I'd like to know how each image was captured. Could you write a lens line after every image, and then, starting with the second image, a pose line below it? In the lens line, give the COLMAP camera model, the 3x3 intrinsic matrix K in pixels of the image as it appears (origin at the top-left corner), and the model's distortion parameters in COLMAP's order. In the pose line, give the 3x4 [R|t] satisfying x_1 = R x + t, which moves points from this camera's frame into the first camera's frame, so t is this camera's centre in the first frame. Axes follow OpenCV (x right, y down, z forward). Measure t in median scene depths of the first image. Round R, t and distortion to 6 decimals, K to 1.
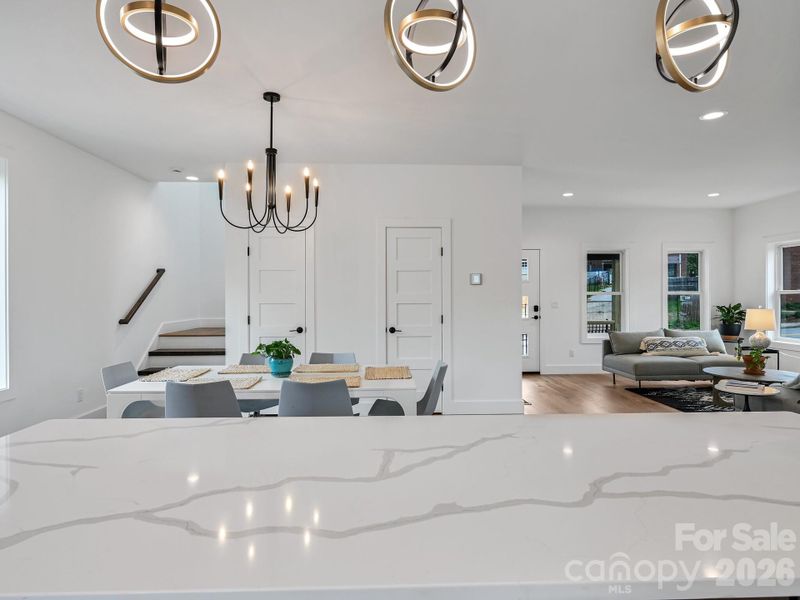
lens RADIAL K [[480.3, 0, 400.0], [0, 480.3, 300.0], [0, 0, 1]] dist [0.004761, 0.001287]
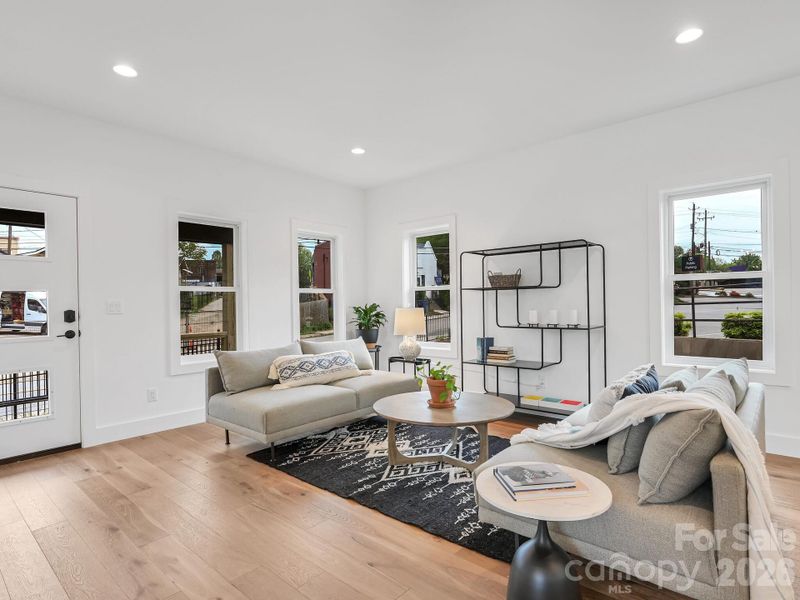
lens RADIAL K [[431.3, 0, 400.0], [0, 431.3, 300.0], [0, 0, 1]] dist [-0.002796, -0.000064]
pose [[0.694283, 0.000372, 0.719702, 0.207046], [0.021530, 0.999542, -0.021287, 0.018147], [-0.719380, 0.030274, 0.693957, 0.463686]]
